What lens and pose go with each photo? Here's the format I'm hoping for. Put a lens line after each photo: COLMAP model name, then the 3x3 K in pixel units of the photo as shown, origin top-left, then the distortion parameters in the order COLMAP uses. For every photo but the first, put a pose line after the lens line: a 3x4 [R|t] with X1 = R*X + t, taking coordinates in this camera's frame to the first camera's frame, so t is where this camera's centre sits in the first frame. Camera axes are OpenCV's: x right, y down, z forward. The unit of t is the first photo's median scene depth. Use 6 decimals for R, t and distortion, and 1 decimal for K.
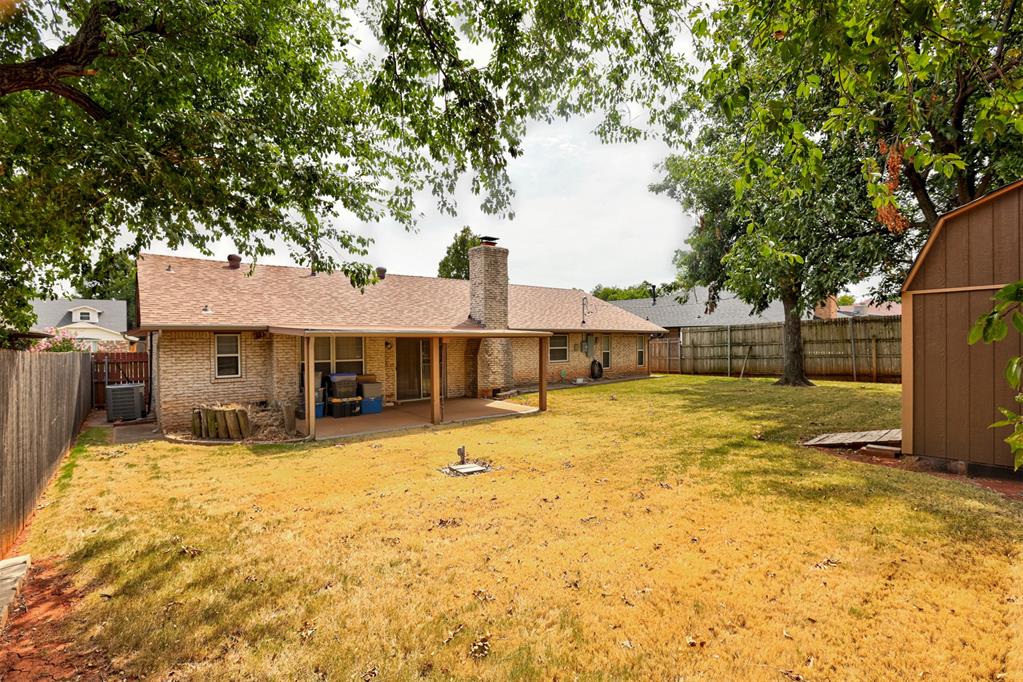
lens RADIAL K [[471.0, 0, 511.5], [0, 471.0, 341.0], [0, 0, 1]] dist [-0.030892, 0.000199]
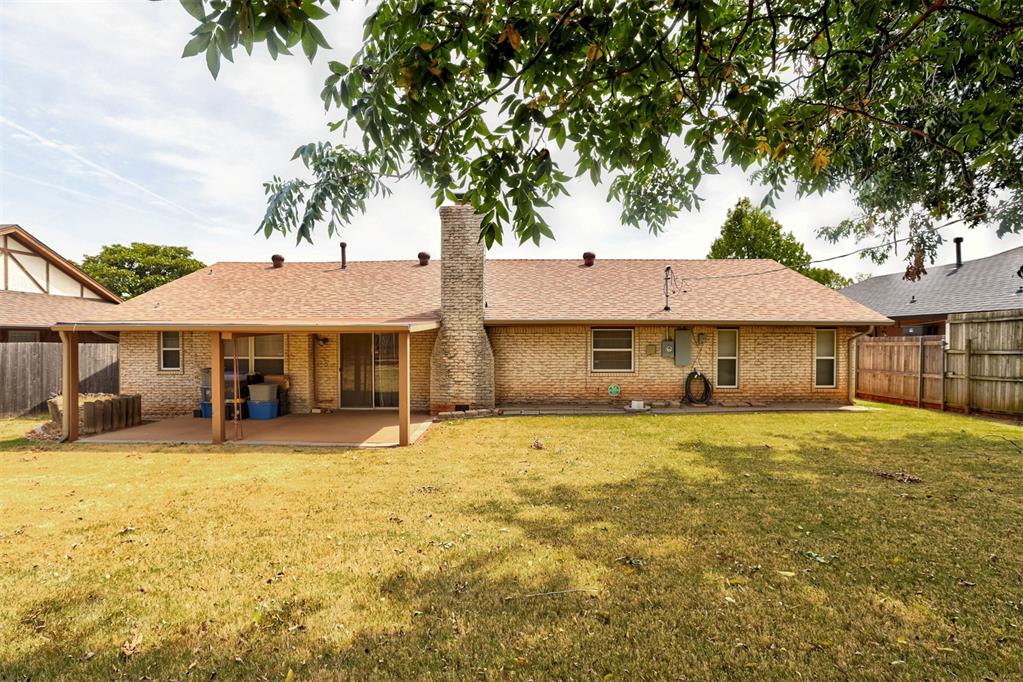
lens RADIAL K [[471.0, 0, 511.5], [0, 471.0, 341.0], [0, 0, 1]] dist [-0.030892, 0.000199]
pose [[0.761611, 0.011724, -0.647928, 0.392362], [-0.008139, 0.999931, 0.008526, -0.001583], [0.647983, -0.001220, 0.761654, 0.411224]]
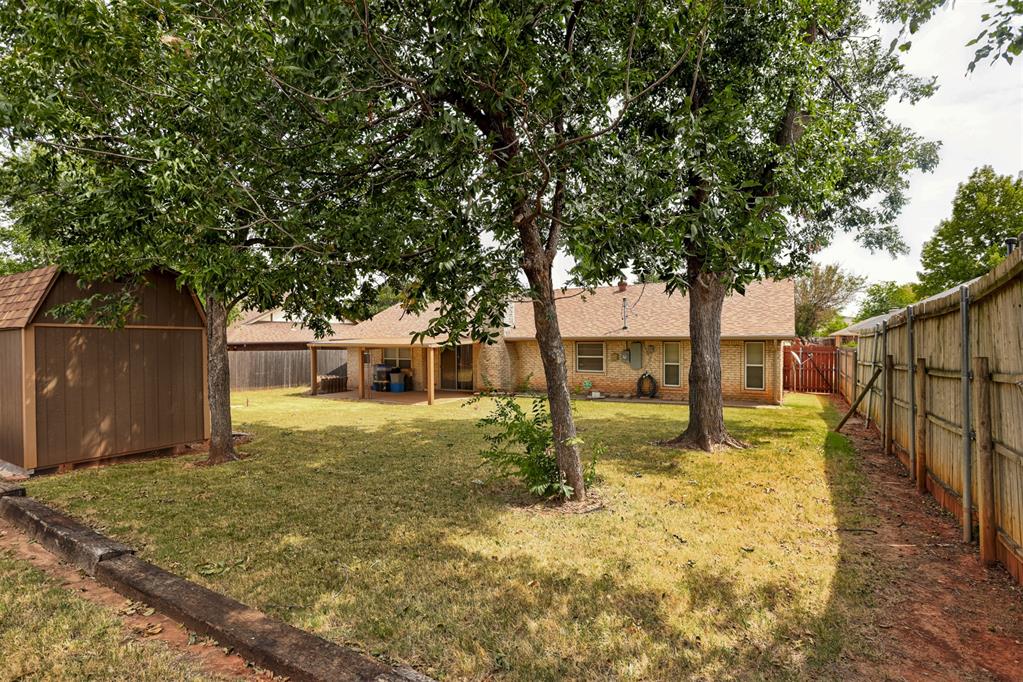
lens RADIAL K [[471.0, 0, 511.5], [0, 471.0, 341.0], [0, 0, 1]] dist [-0.030892, 0.000199]
pose [[0.356834, 0.008540, -0.934129, 0.872003], [0.001417, 0.999952, 0.009683, -0.024651], [0.934167, -0.004779, 0.356805, 0.506770]]
